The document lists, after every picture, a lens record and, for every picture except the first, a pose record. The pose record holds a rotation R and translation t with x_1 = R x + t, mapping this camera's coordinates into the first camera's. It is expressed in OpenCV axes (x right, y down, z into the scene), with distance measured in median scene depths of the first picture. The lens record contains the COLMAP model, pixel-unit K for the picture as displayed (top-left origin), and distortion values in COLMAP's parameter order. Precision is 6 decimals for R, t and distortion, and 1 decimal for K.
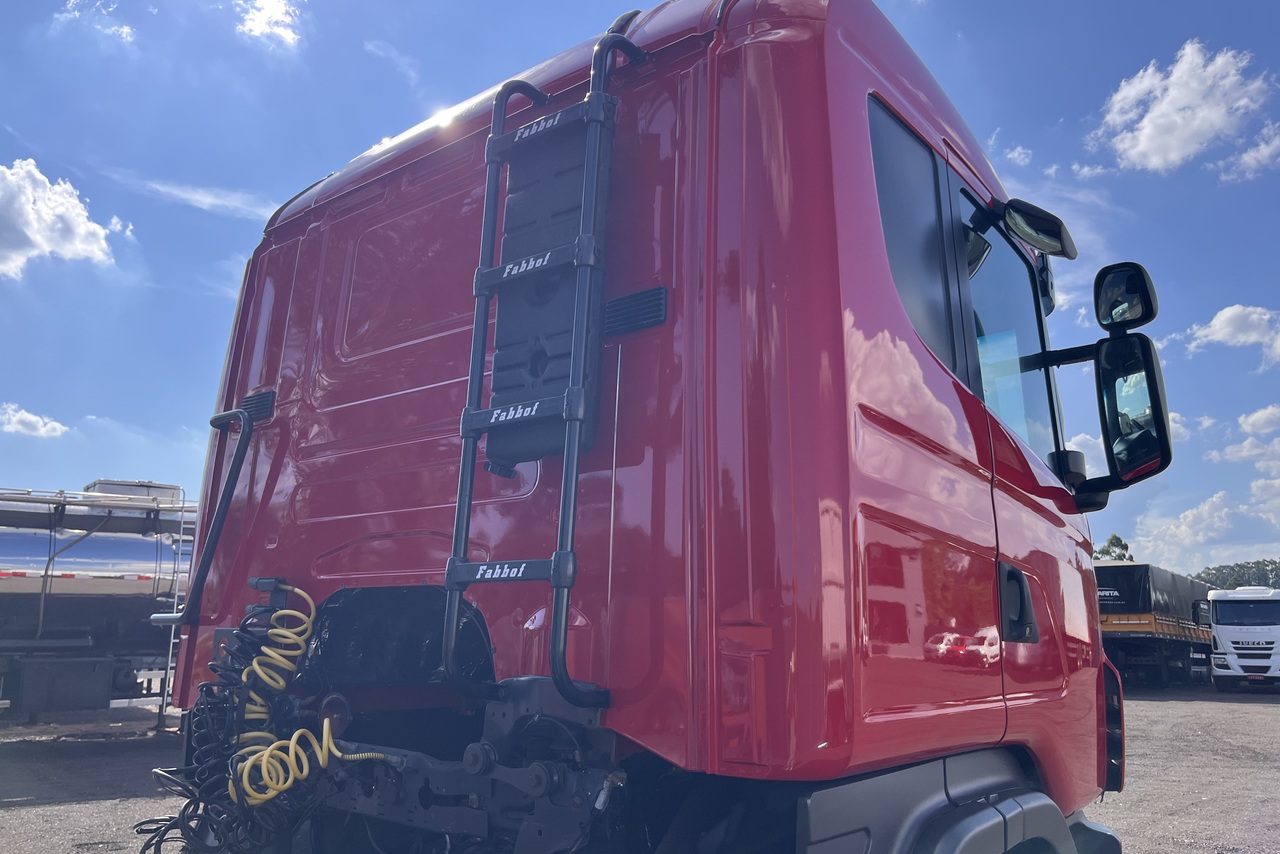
lens RADIAL K [[986.1, 0, 625.0], [0, 986.1, 429.9], [0, 0, 1]] dist [0.026073, -0.002768]
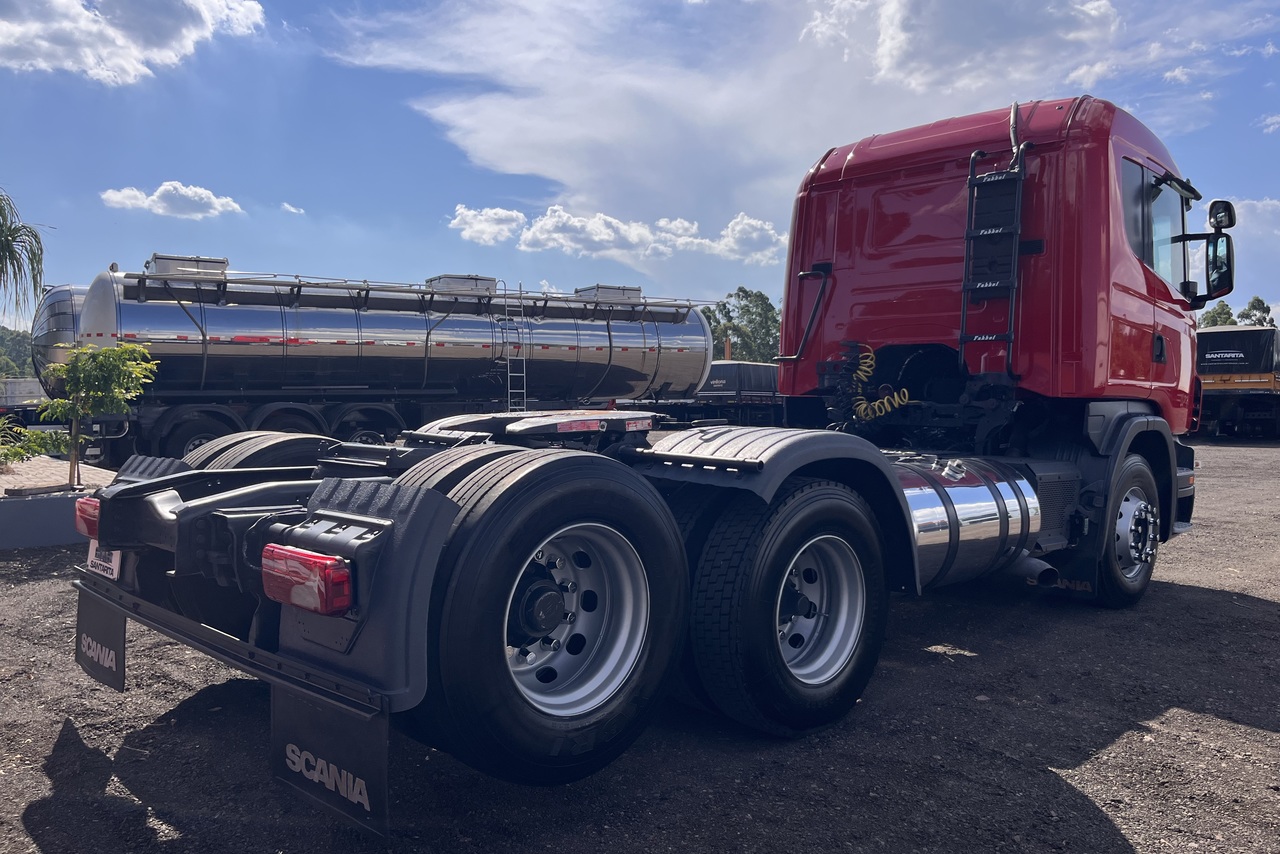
lens RADIAL K [[986.1, 0, 625.0], [0, 986.1, 429.9], [0, 0, 1]] dist [0.026073, -0.002768]
pose [[0.994229, 0.002897, -0.107236, -0.558691], [0.021852, 0.973207, 0.228891, -0.189628], [0.105025, -0.229914, 0.967527, -1.335995]]
